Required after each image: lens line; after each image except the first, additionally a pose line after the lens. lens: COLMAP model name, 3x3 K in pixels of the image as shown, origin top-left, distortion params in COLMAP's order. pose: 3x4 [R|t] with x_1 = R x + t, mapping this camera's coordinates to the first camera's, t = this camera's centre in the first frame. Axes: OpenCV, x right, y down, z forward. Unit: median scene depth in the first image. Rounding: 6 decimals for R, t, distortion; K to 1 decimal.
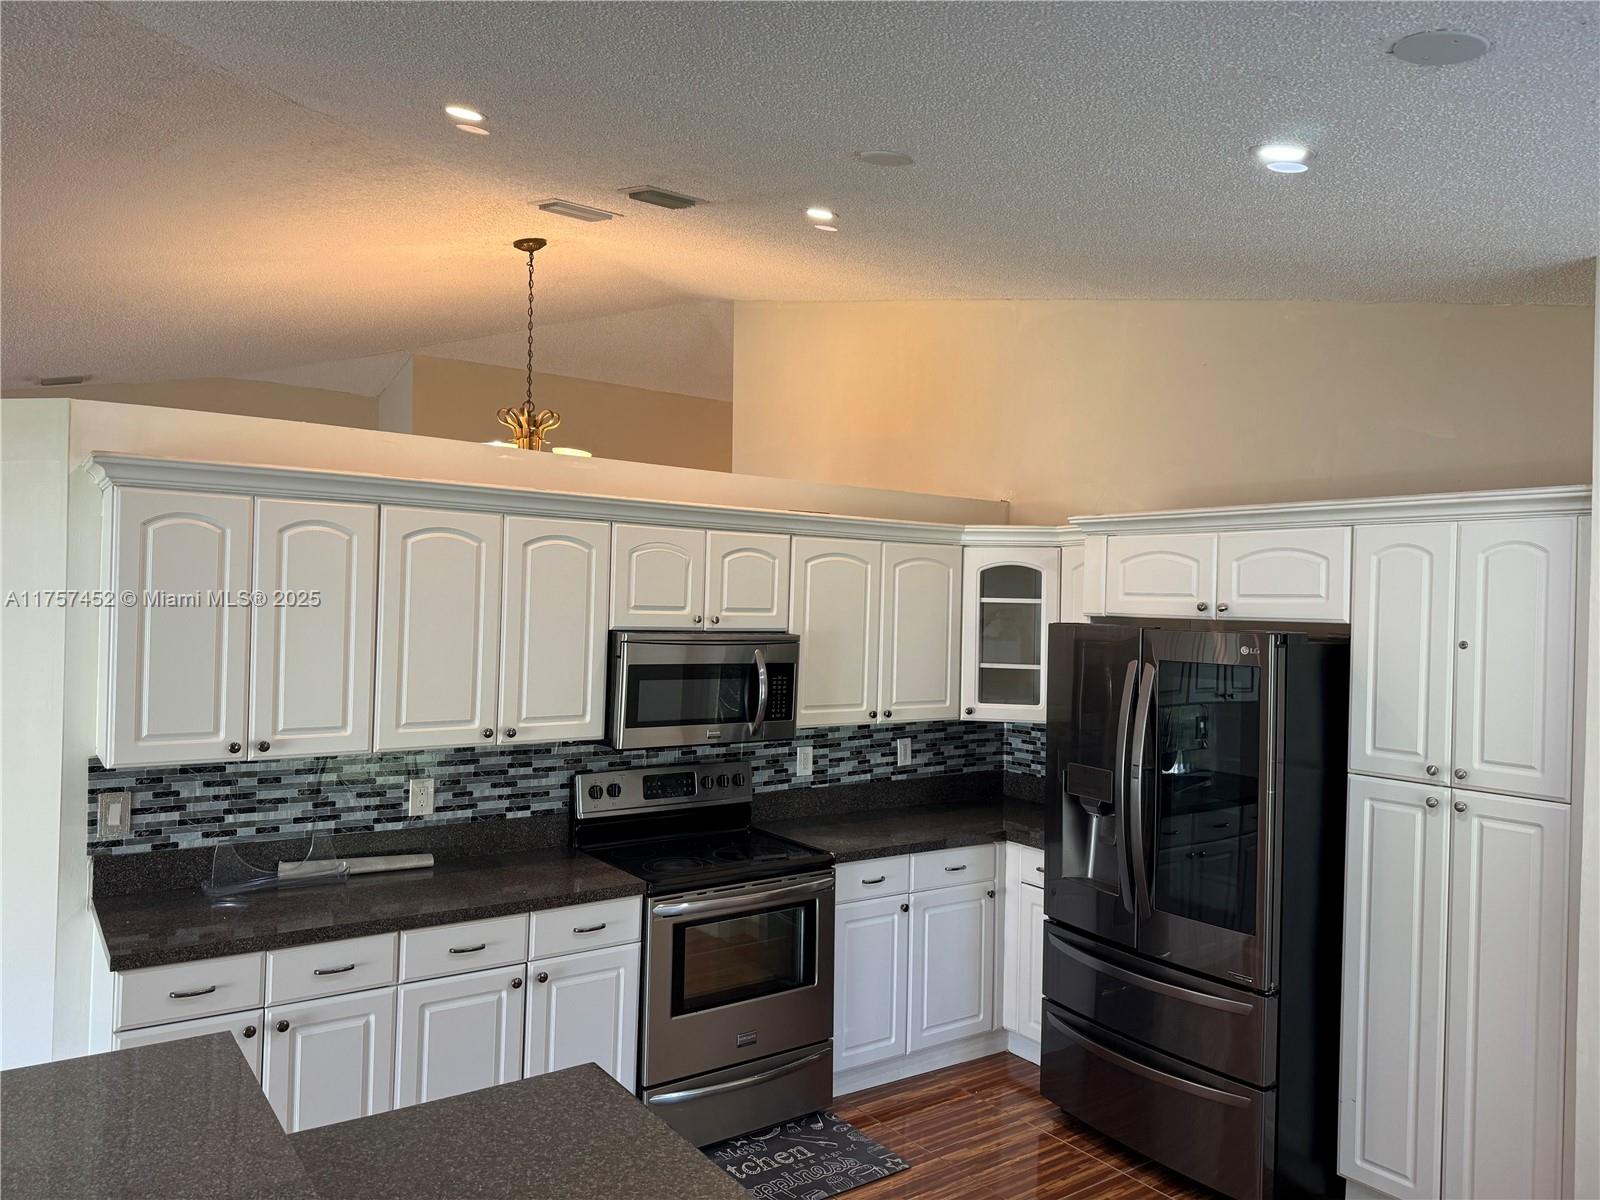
lens RADIAL K [[1121.8, 0, 791.9], [0, 1121.8, 580.1], [0, 0, 1]] dist [0.056398, -0.067046]
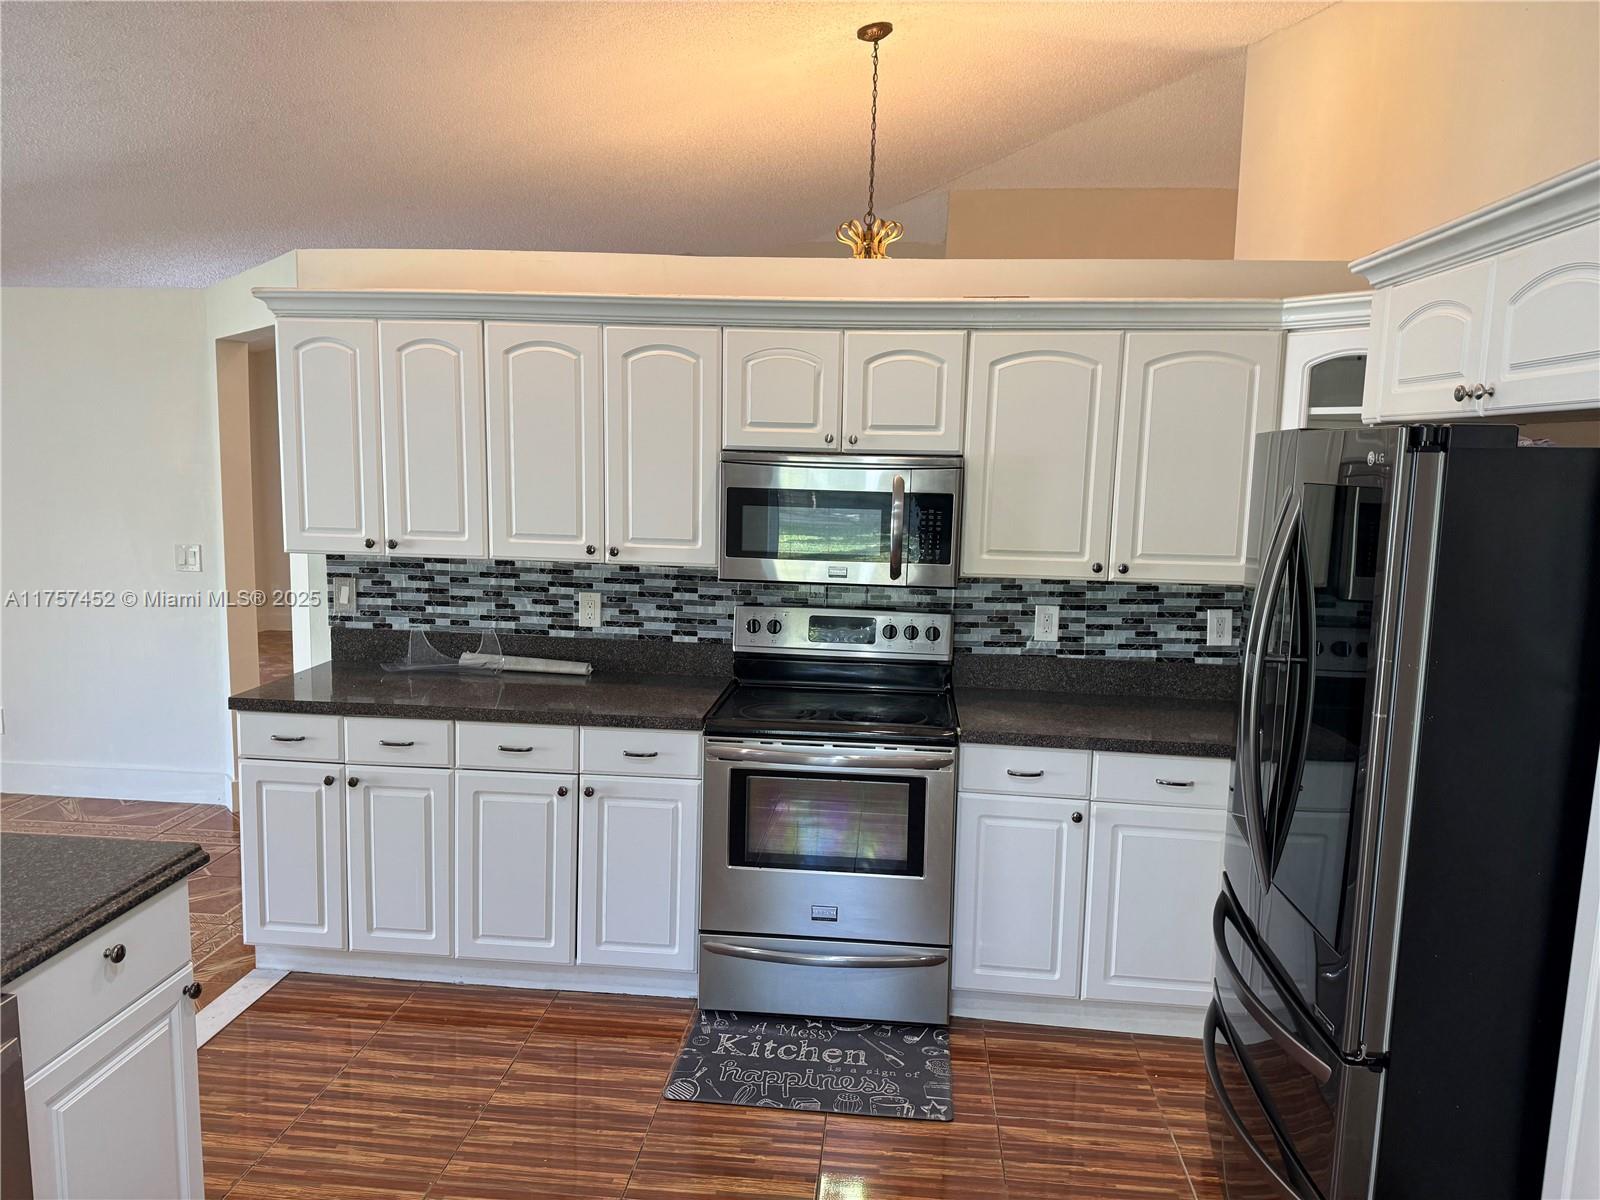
lens RADIAL K [[1121.8, 0, 801.0], [0, 1121.8, 581.9], [0, 0, 1]] dist [0.056398, -0.067046]
pose [[0.760027, 0.071713, -0.645922, 0.492990], [0.004948, 0.993226, 0.116094, 0.047566], [0.649872, -0.091430, 0.754524, 0.353366]]
